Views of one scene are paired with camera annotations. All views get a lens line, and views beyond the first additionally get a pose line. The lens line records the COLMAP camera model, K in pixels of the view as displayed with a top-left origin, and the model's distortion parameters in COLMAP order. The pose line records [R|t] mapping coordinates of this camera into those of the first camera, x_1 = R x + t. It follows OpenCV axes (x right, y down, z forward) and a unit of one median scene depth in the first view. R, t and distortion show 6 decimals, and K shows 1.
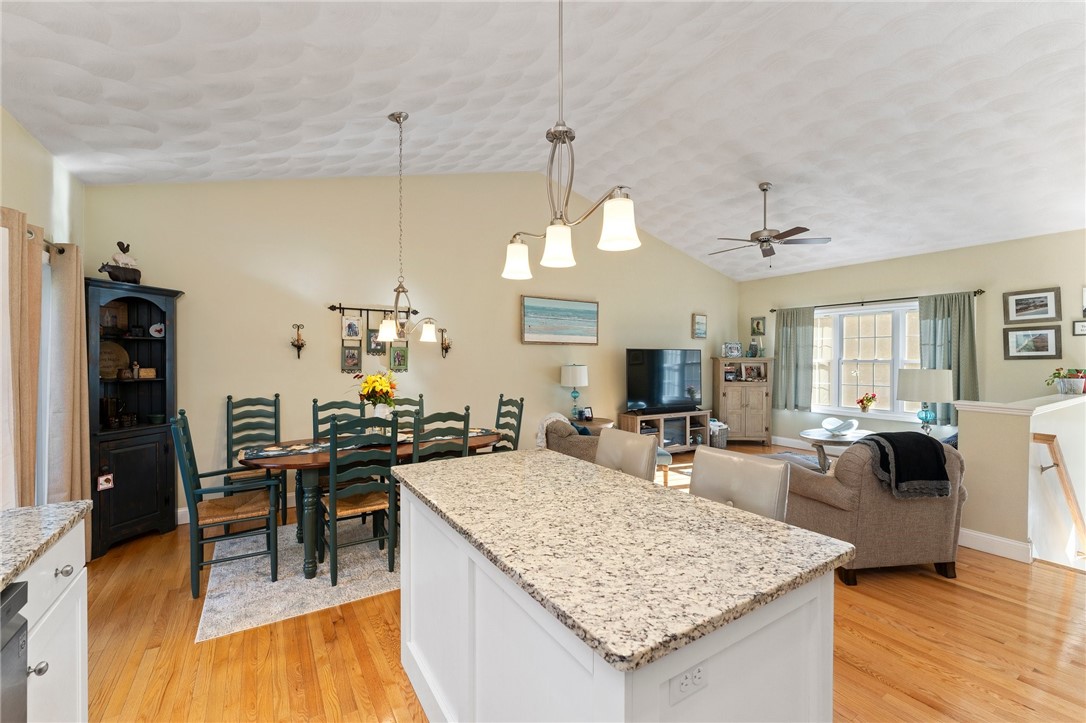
lens RADIAL K [[454.0, 0, 543.0], [0, 454.0, 361.5], [0, 0, 1]] dist [-0.001335, -0.000145]
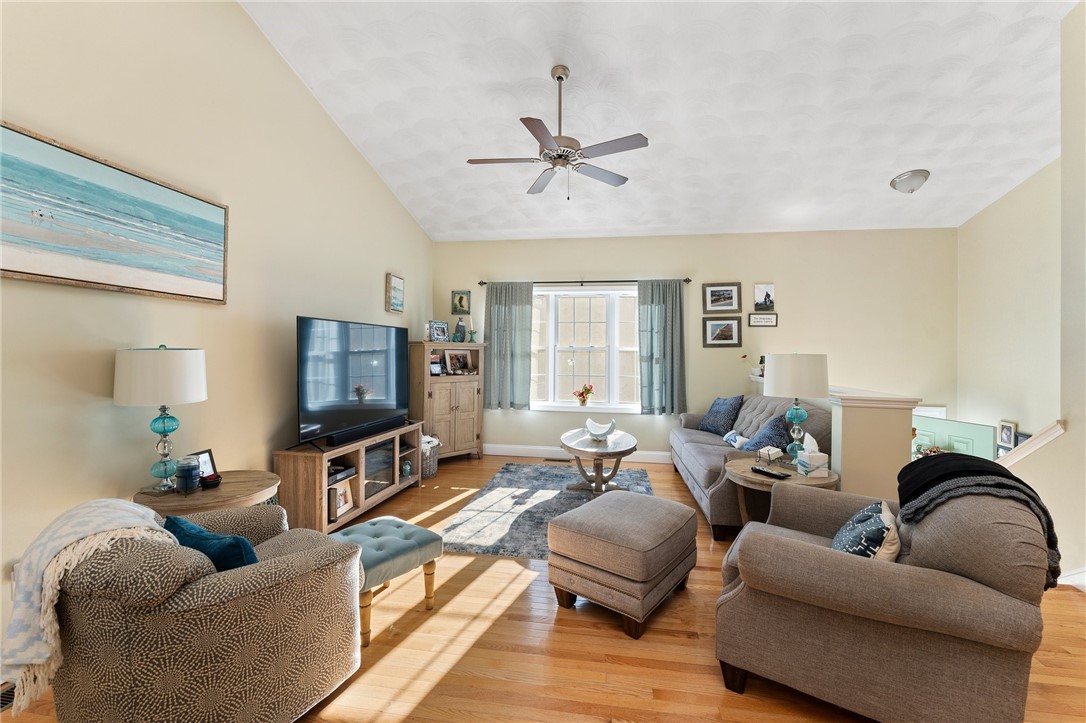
lens RADIAL K [[447.3, 0, 542.9], [0, 447.3, 353.3], [0, 0, 1]] dist [-0.002818, -0.000458]
pose [[0.660194, 0.004942, 0.751079, -0.001626], [-0.005306, 0.999984, -0.001916, 0.010882], [-0.751077, -0.002720, 0.660209, 0.481383]]
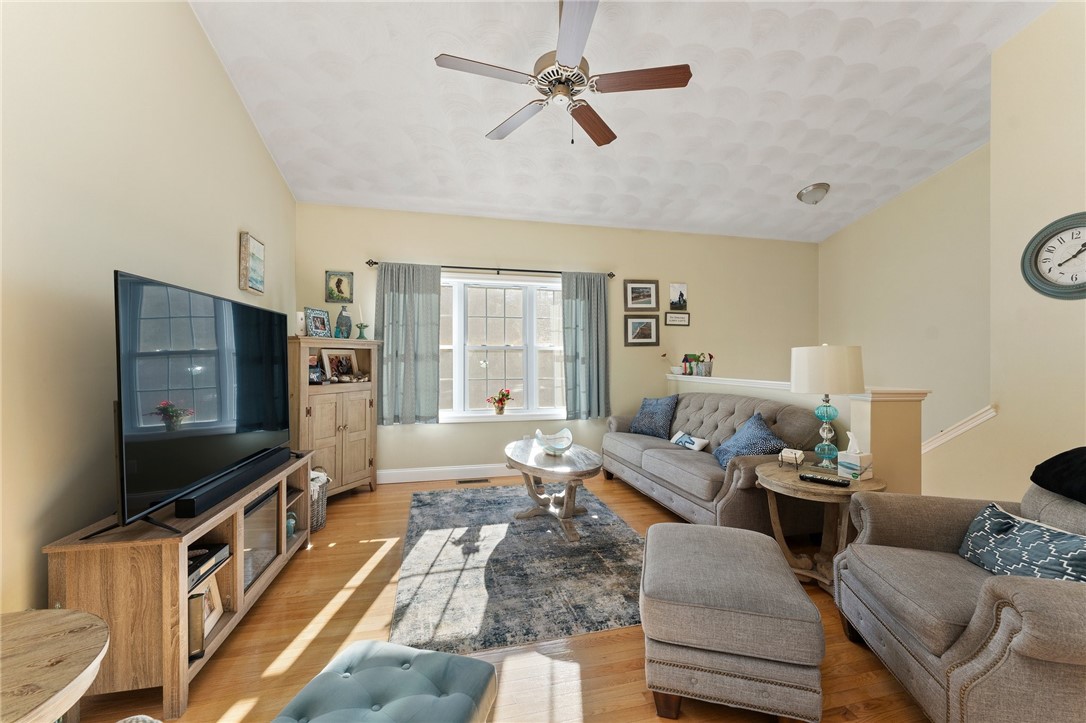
lens RADIAL K [[436.0, 0, 540.6], [0, 436.0, 358.9], [0, 0, 1]] dist [-0.000120, -0.000082]
pose [[0.320074, -0.000444, 0.947392, 0.035390], [0.004523, 0.999989, -0.001059, 0.019655], [-0.947382, 0.004624, 0.320073, 0.701105]]
